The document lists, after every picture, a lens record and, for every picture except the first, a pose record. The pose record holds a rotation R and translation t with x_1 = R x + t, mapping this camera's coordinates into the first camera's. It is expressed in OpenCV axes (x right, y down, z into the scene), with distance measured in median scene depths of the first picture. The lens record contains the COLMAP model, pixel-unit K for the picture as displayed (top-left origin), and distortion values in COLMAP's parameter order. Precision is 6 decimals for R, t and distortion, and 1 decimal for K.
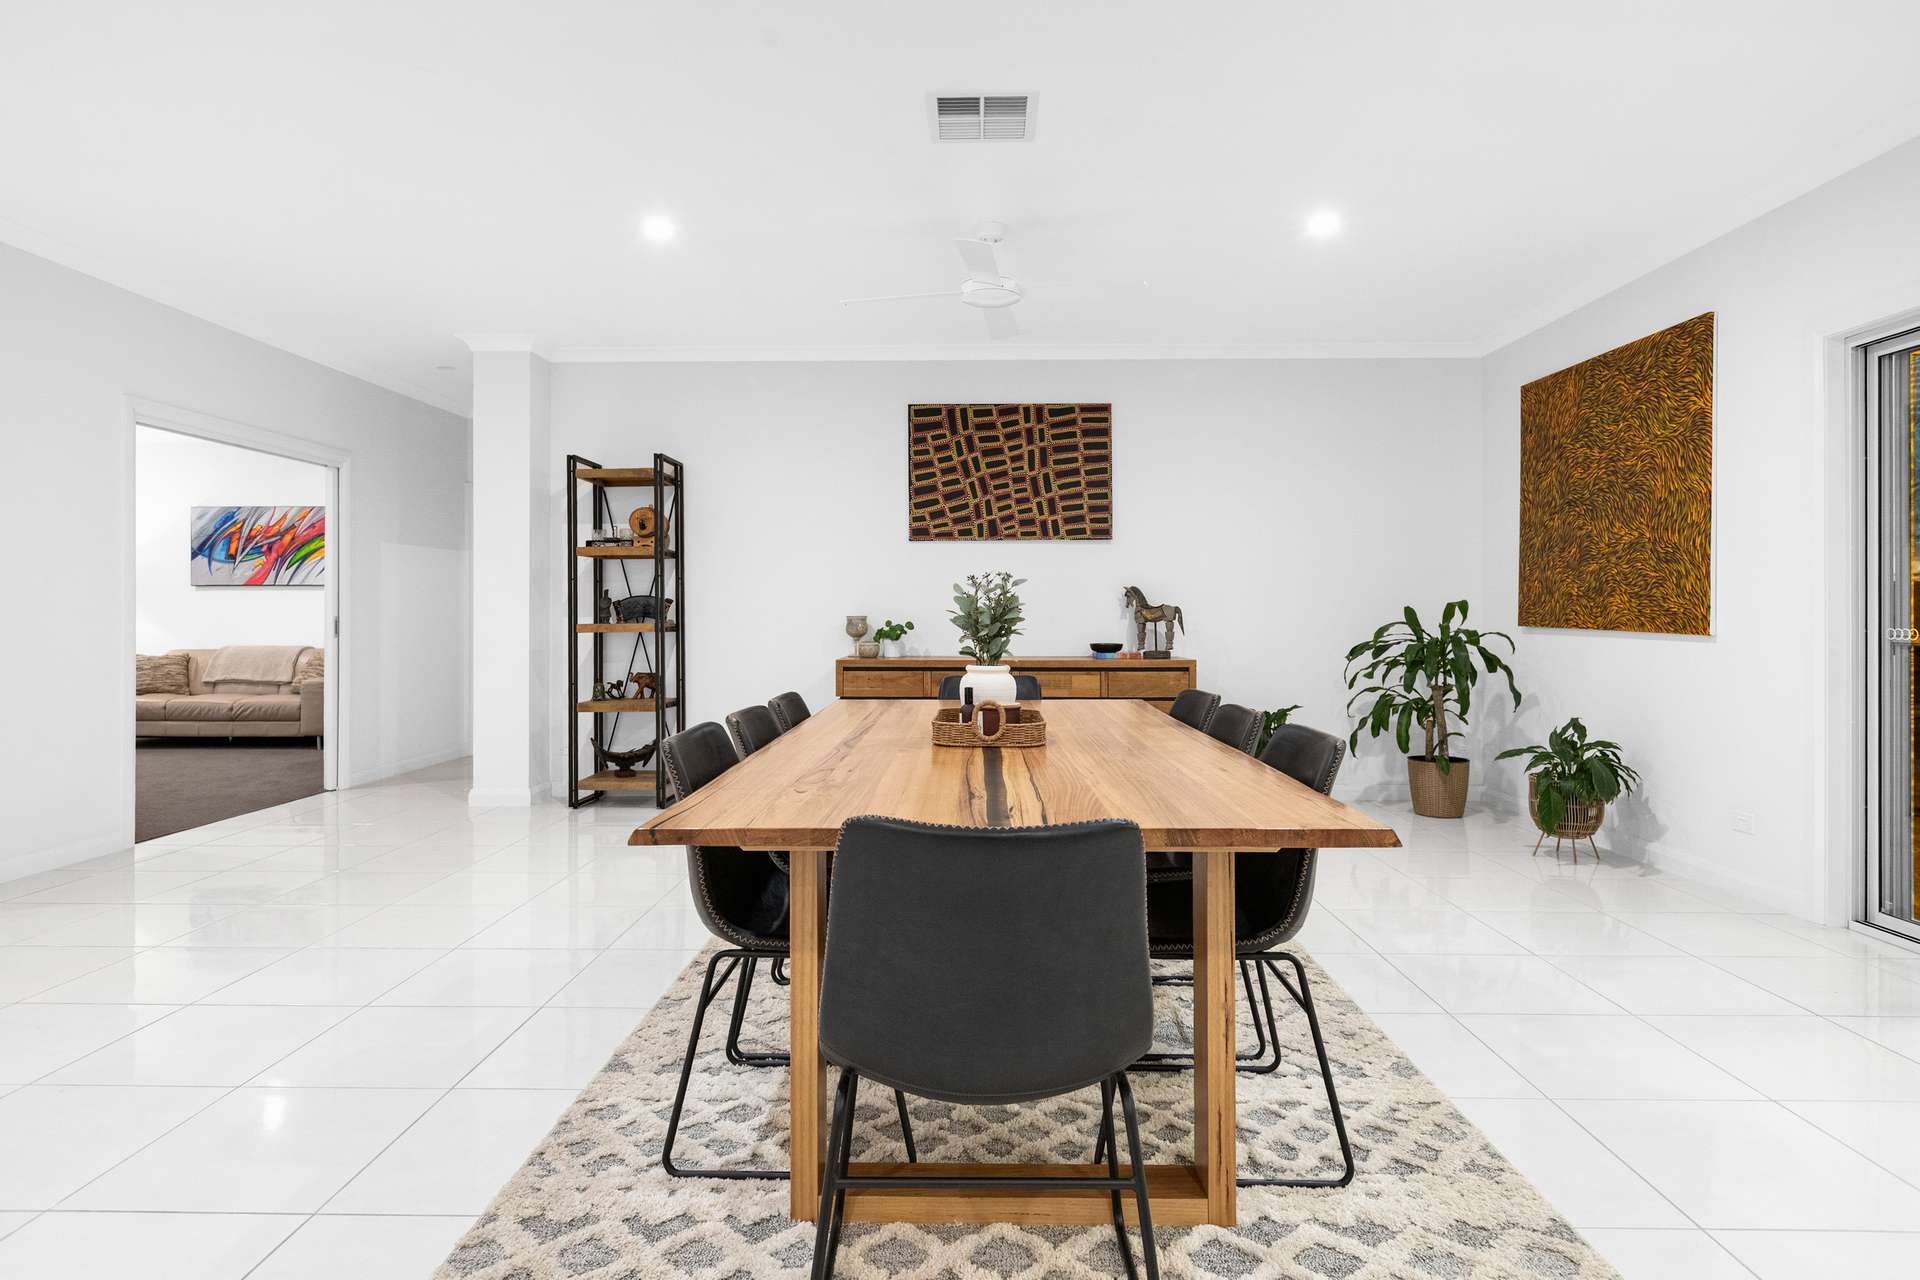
lens RADIAL K [[1034.0, 0, 960.1], [0, 1034.0, 605.0], [0, 0, 1]] dist [0.005713, -0.001973]
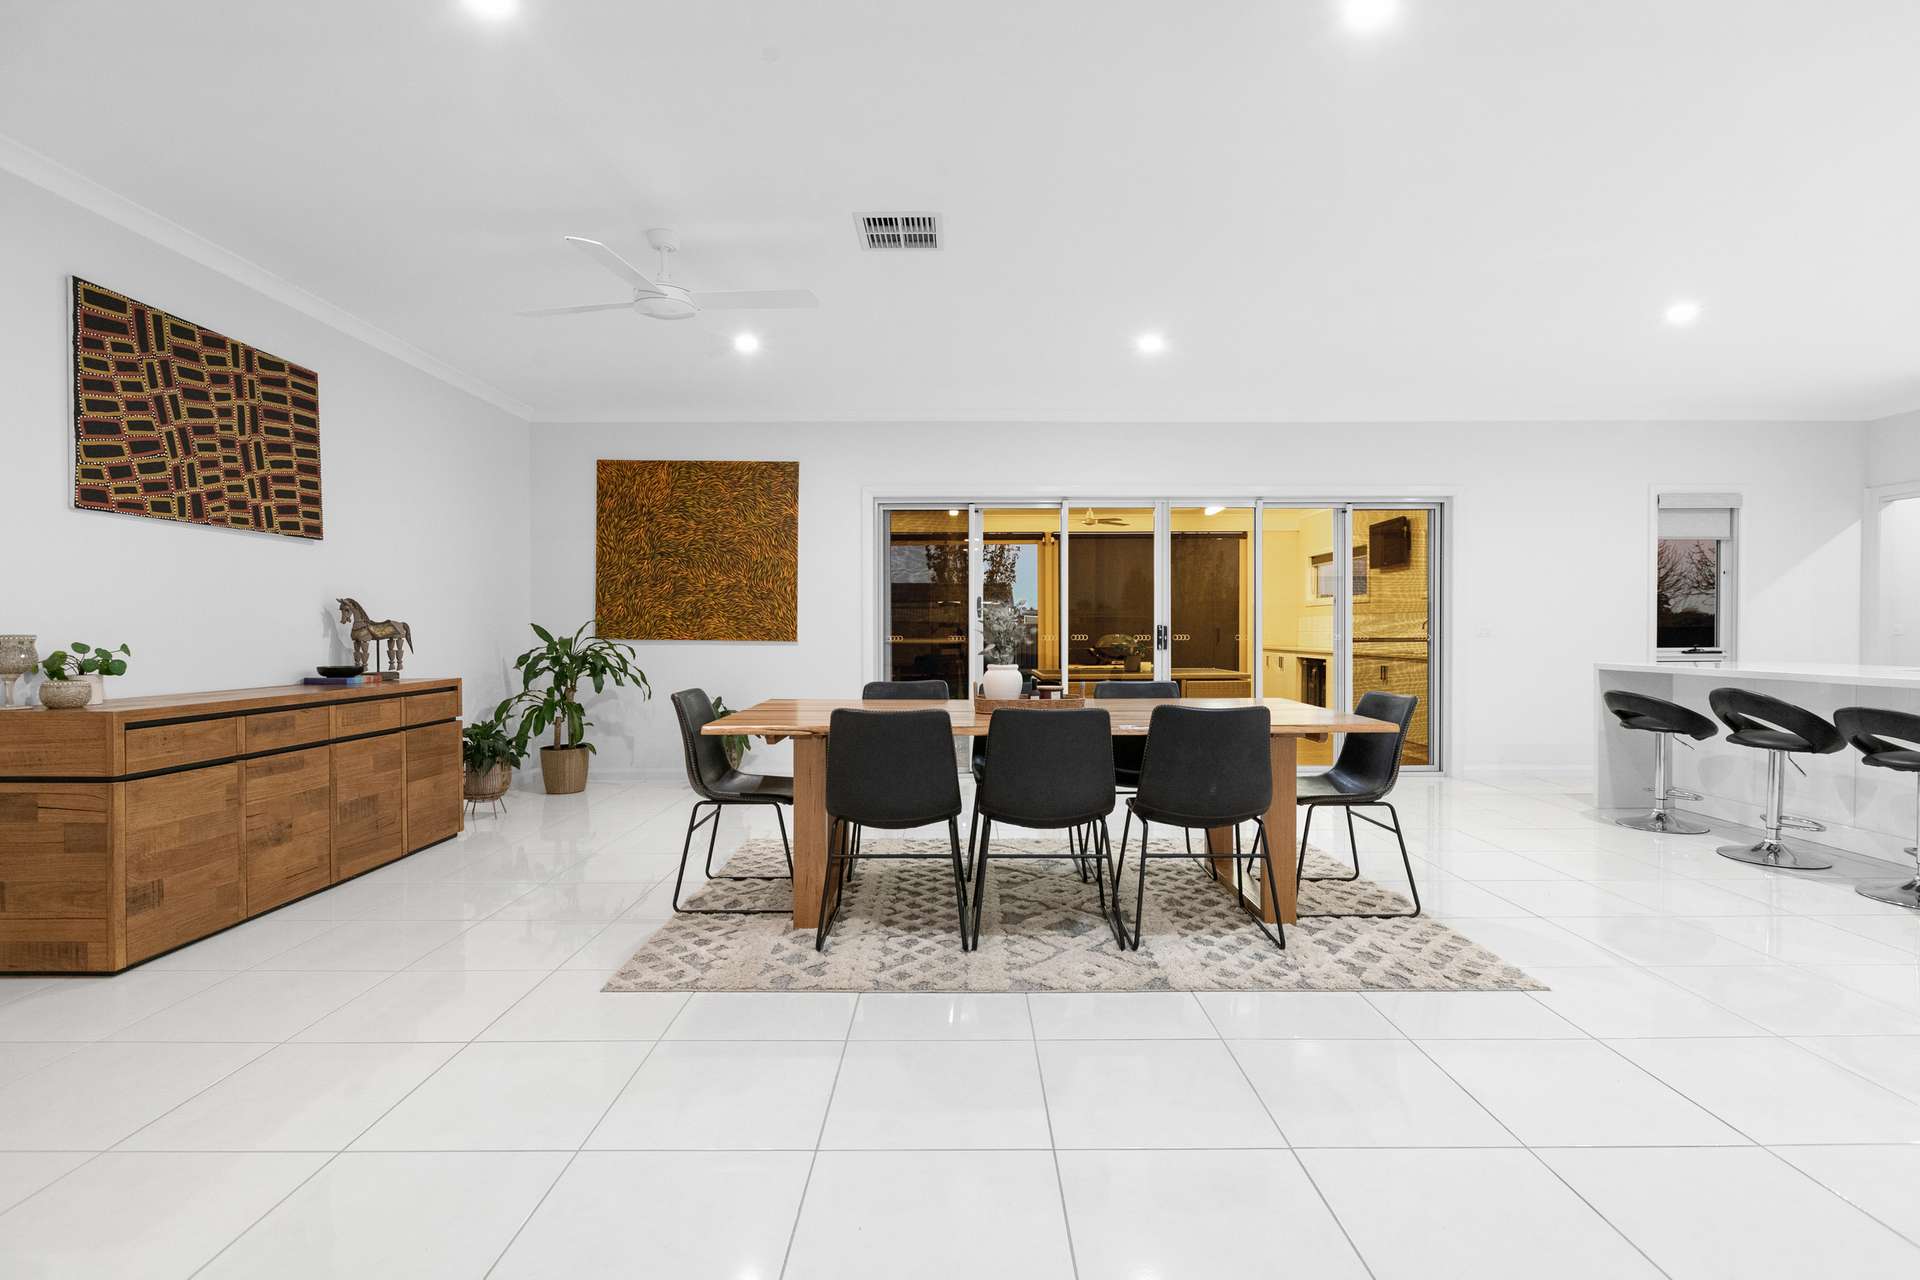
lens RADIAL K [[882.1, 0, 960.5], [0, 882.1, 644.2], [0, 0, 1]] dist [-0.004173, -0.001728]
pose [[-0.010552, -0.016881, 0.999802, -0.557495], [-0.004462, 0.999848, 0.016834, 0.005126], [-0.999934, -0.004284, -0.010626, 0.499735]]
